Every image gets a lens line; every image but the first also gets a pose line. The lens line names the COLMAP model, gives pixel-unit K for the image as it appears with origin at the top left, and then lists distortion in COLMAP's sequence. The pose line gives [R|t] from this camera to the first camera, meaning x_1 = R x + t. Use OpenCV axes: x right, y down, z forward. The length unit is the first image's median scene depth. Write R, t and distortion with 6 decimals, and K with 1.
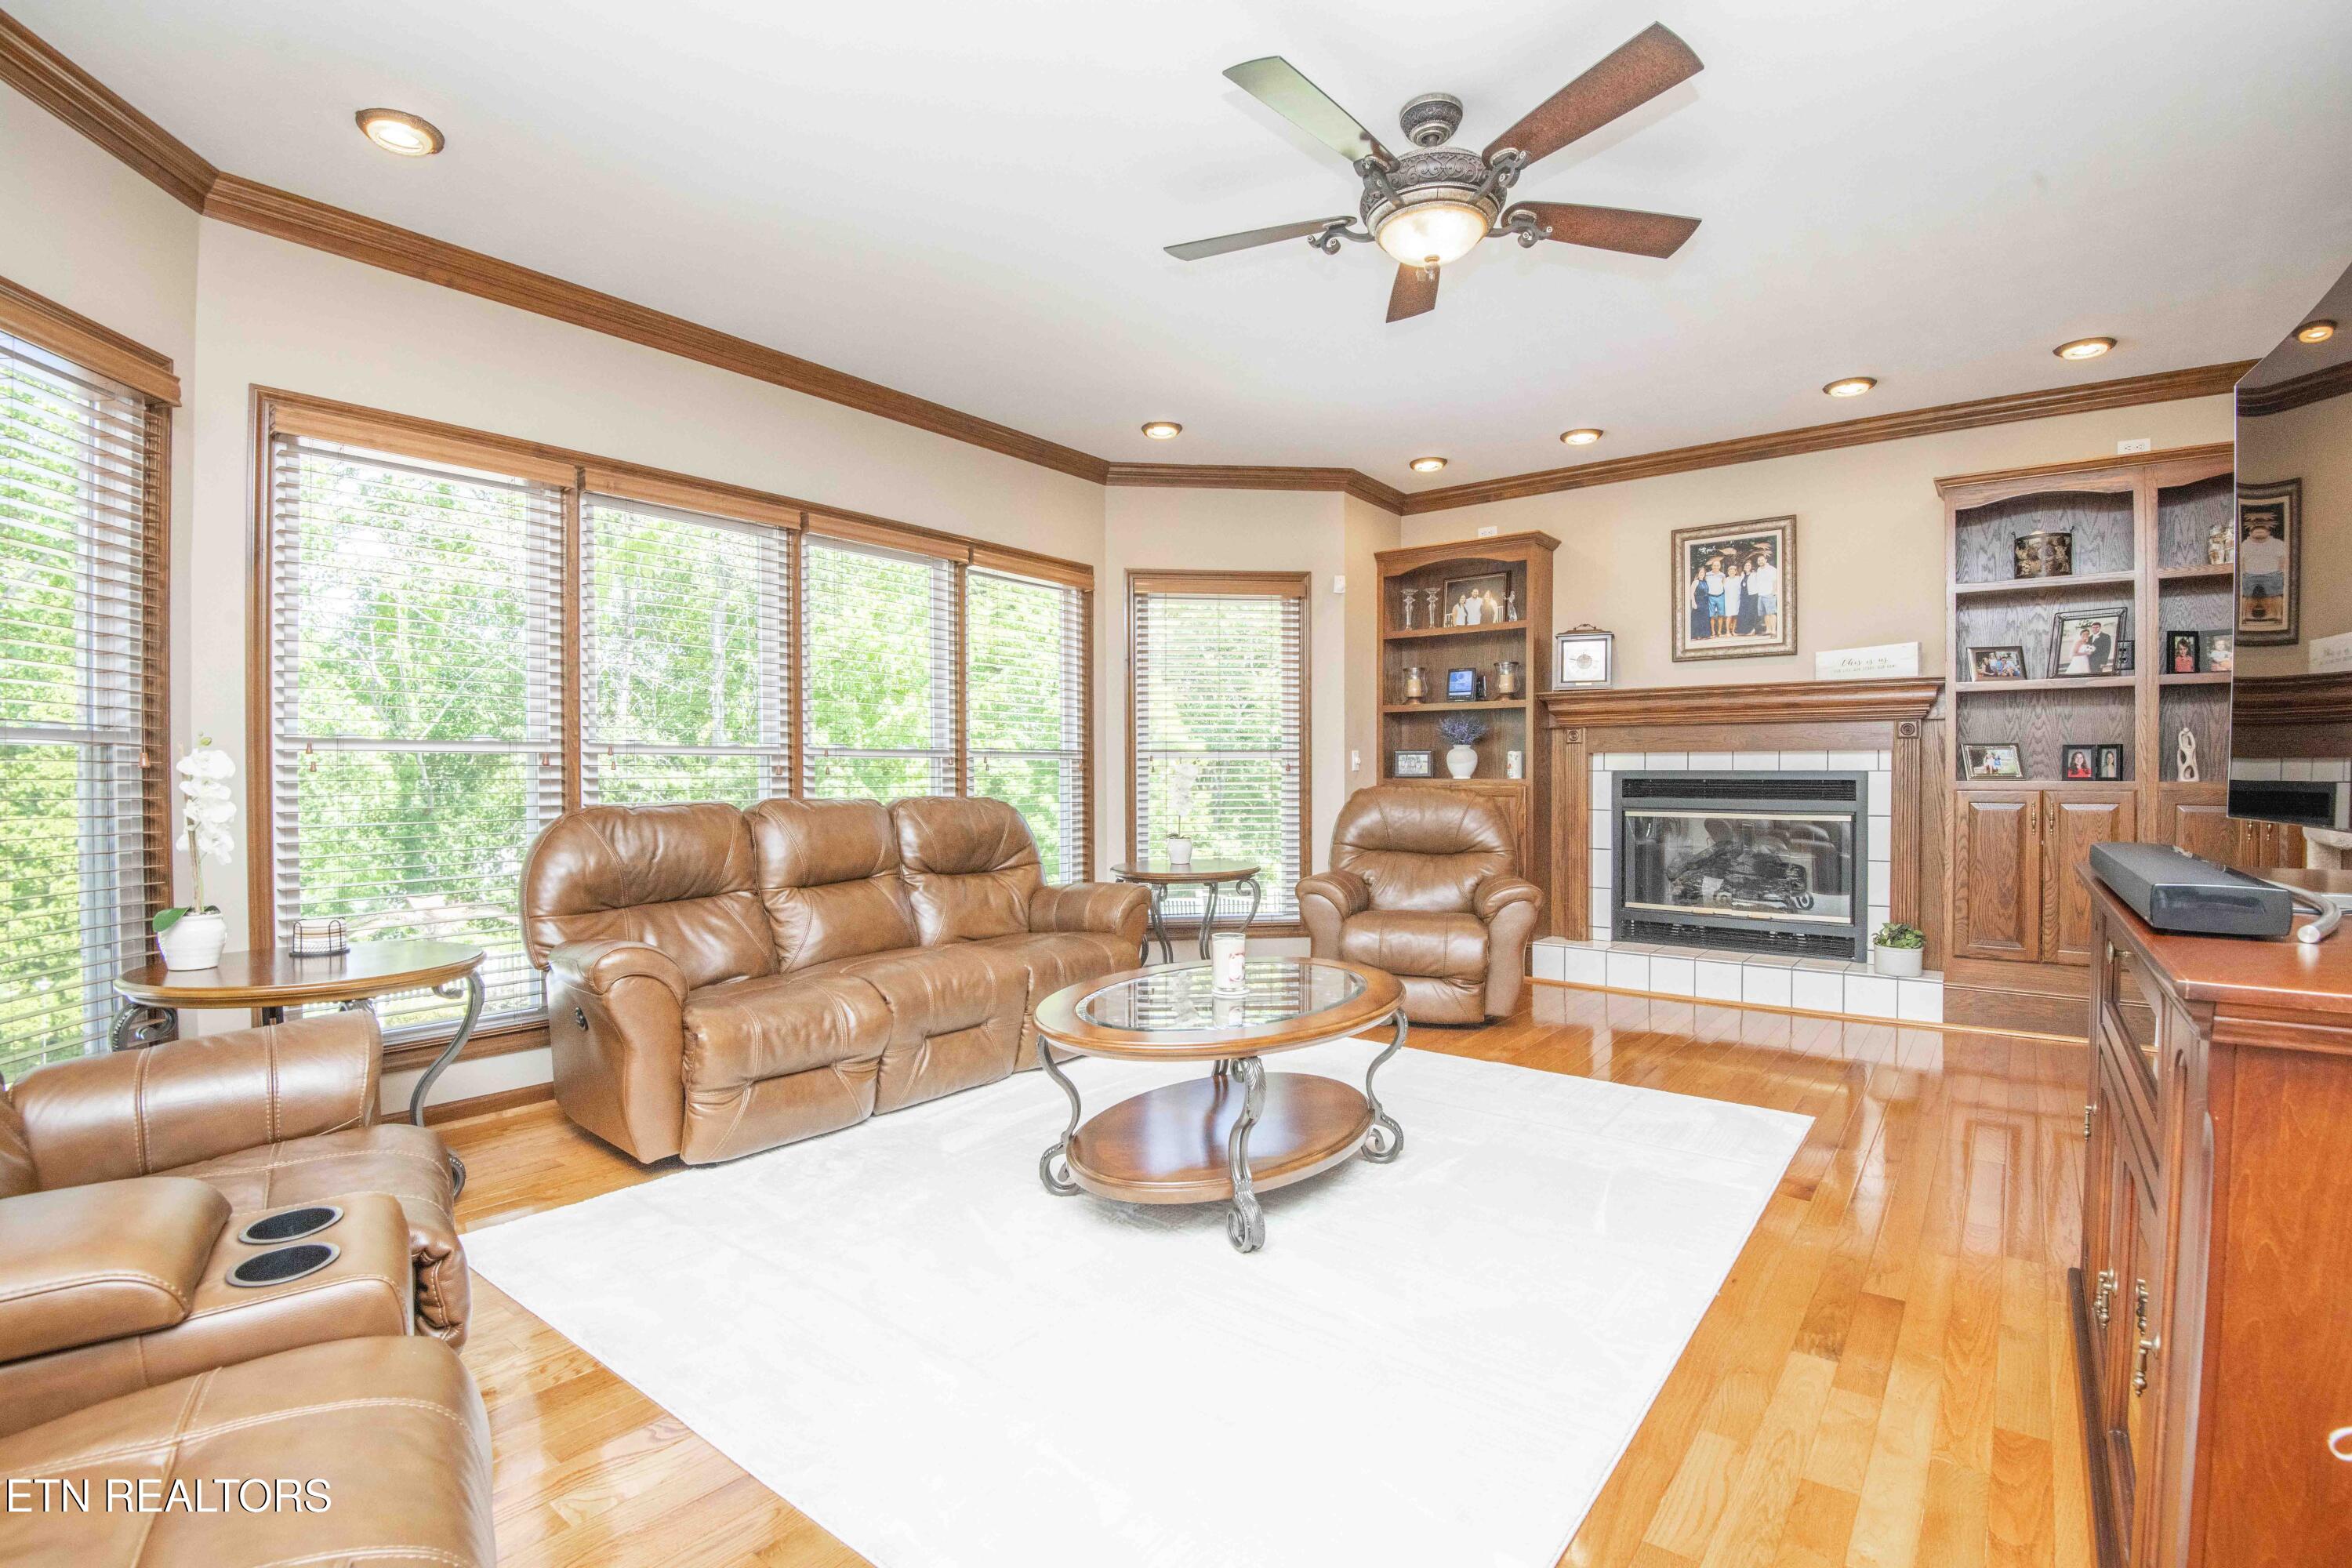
lens RADIAL K [[1091.7, 0, 1180.5], [0, 1091.7, 780.2], [0, 0, 1]] dist [-0.026818, -0.000756]
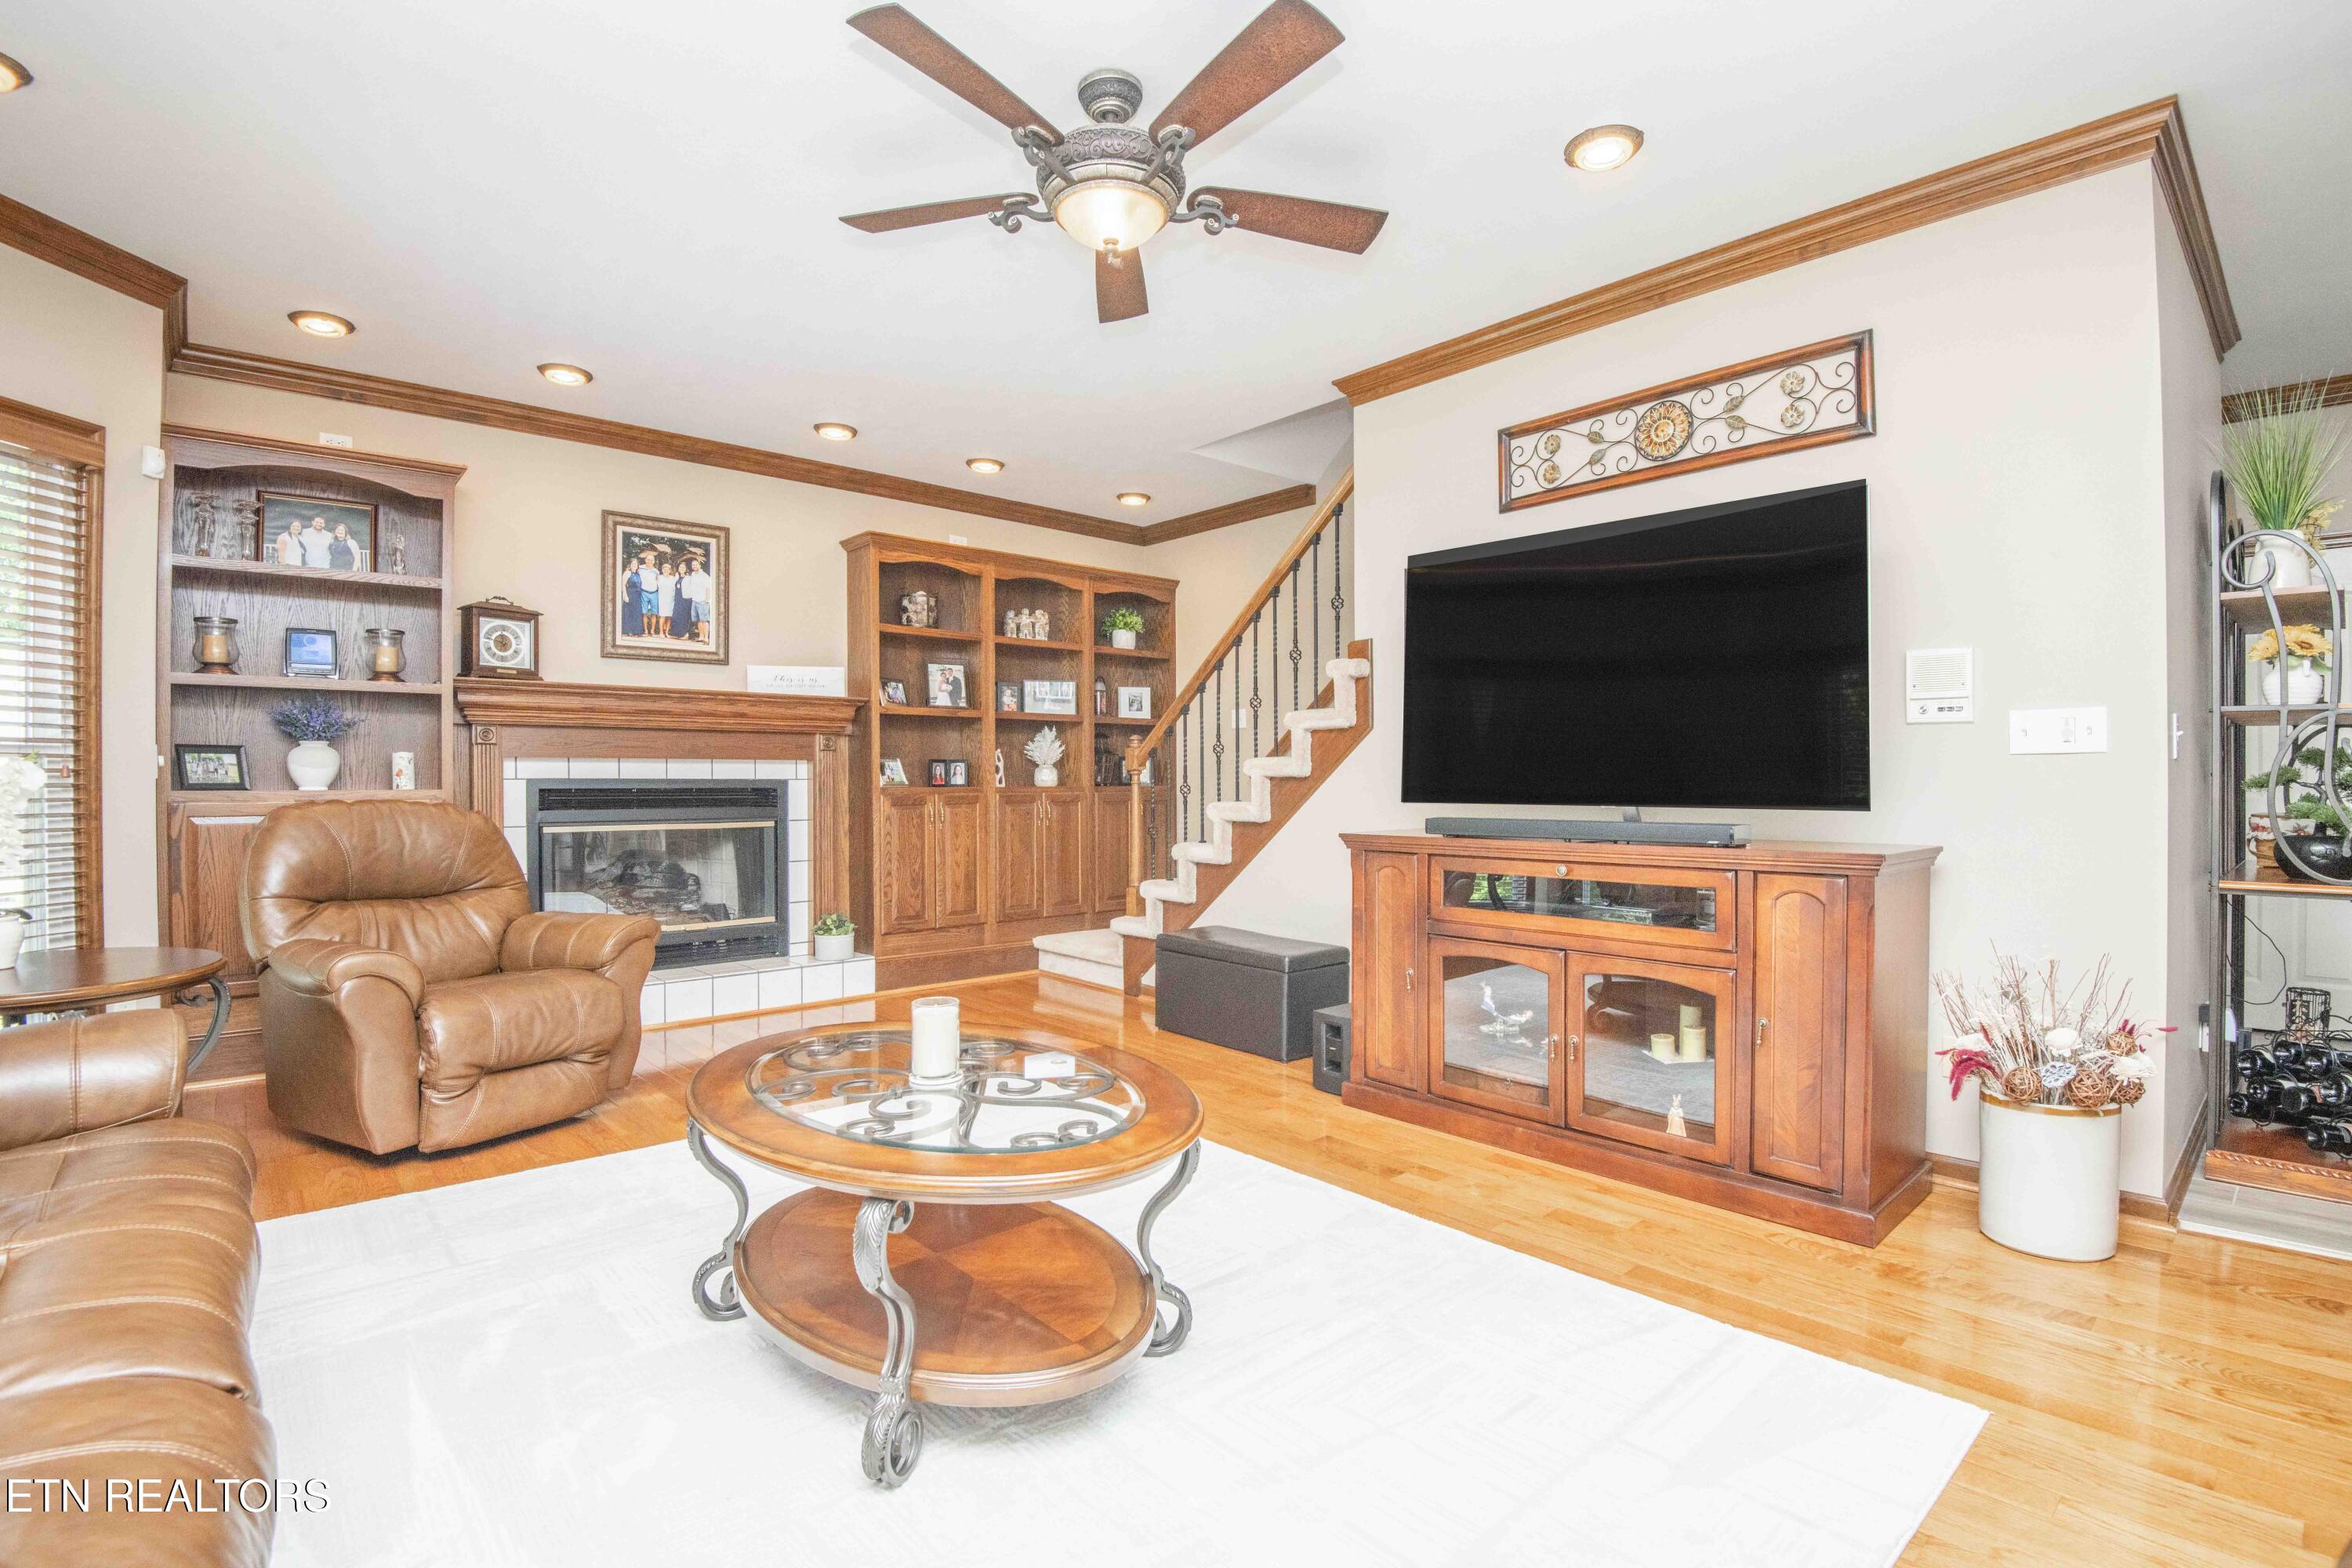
lens RADIAL K [[1091.7, 0, 1182.3], [0, 1091.7, 787.2], [0, 0, 1]] dist [-0.026818, -0.000756]
pose [[0.181532, -0.006073, 0.983366, -0.350046], [0.007829, 0.999958, 0.004730, -0.002520], [-0.983354, 0.006840, 0.181572, 0.385015]]
